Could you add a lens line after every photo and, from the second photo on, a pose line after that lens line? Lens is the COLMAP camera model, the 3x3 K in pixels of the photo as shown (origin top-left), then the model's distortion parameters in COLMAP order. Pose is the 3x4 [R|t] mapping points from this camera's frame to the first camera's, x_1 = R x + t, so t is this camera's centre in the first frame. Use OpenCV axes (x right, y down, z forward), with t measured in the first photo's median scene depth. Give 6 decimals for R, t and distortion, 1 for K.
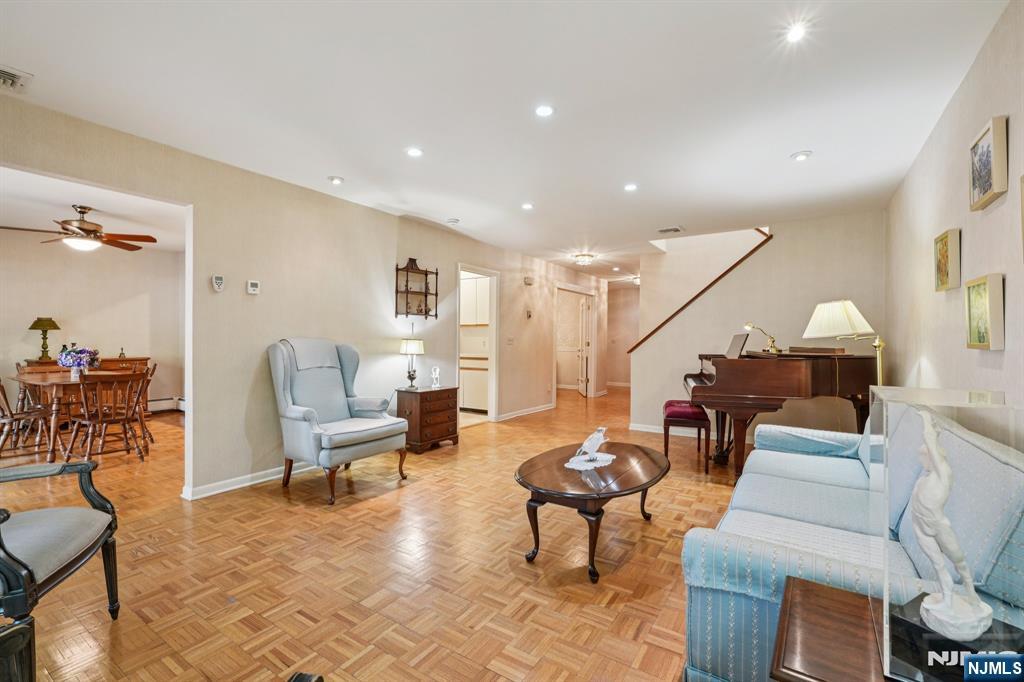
lens RADIAL K [[451.6, 0, 512.7], [0, 451.6, 341.2], [0, 0, 1]] dist [-0.011685, 0.006830]
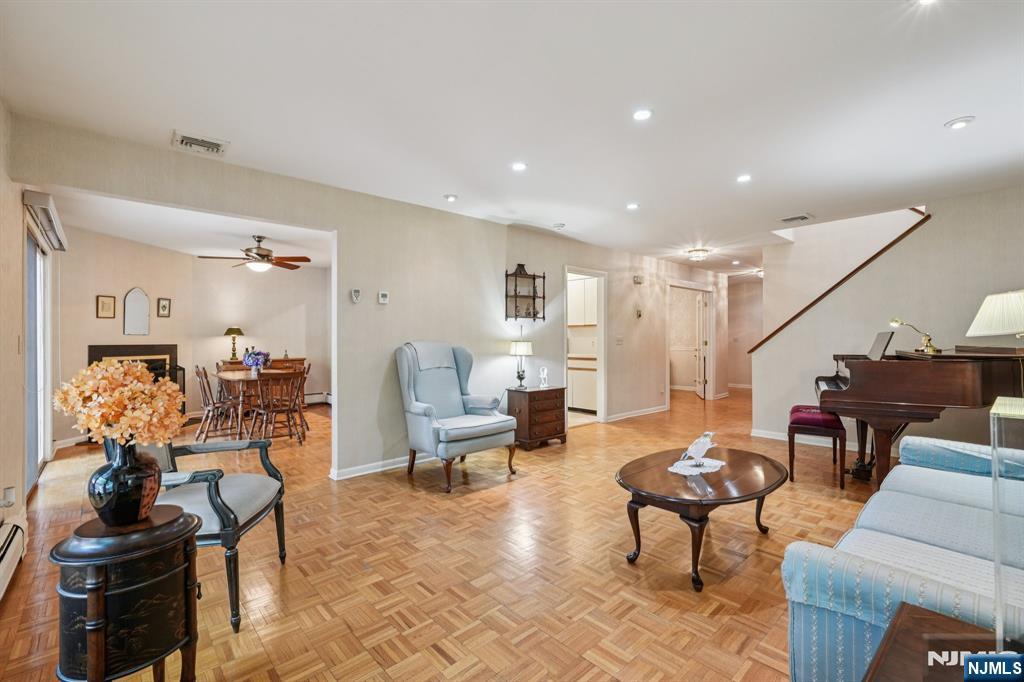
lens RADIAL K [[451.6, 0, 513.6], [0, 451.6, 334.9], [0, 0, 1]] dist [-0.011685, 0.006830]
pose [[0.969517, -0.012558, -0.244703, 0.025938], [0.009534, 0.999863, -0.013537, -0.006512], [0.244840, 0.010792, 0.969503, -0.032726]]
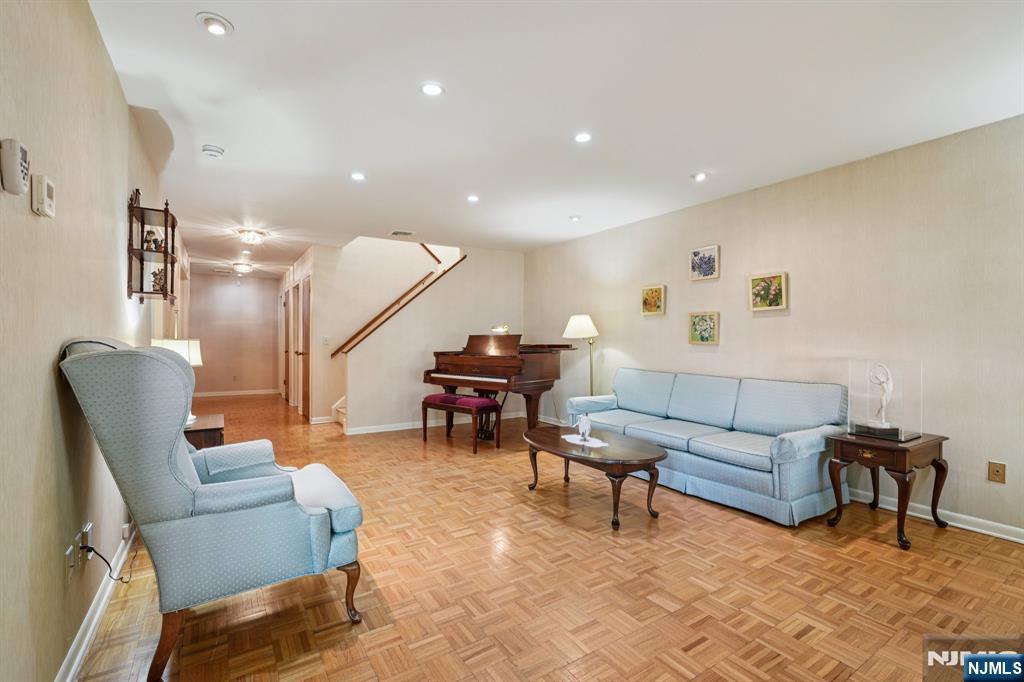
lens RADIAL K [[451.6, 0, 516.1], [0, 451.6, 348.0], [0, 0, 1]] dist [-0.011685, 0.006830]
pose [[0.402637, -0.020430, 0.915132, -0.819398], [0.001951, 0.999768, 0.021461, -0.008358], [-0.915358, -0.006855, 0.402583, 0.553867]]
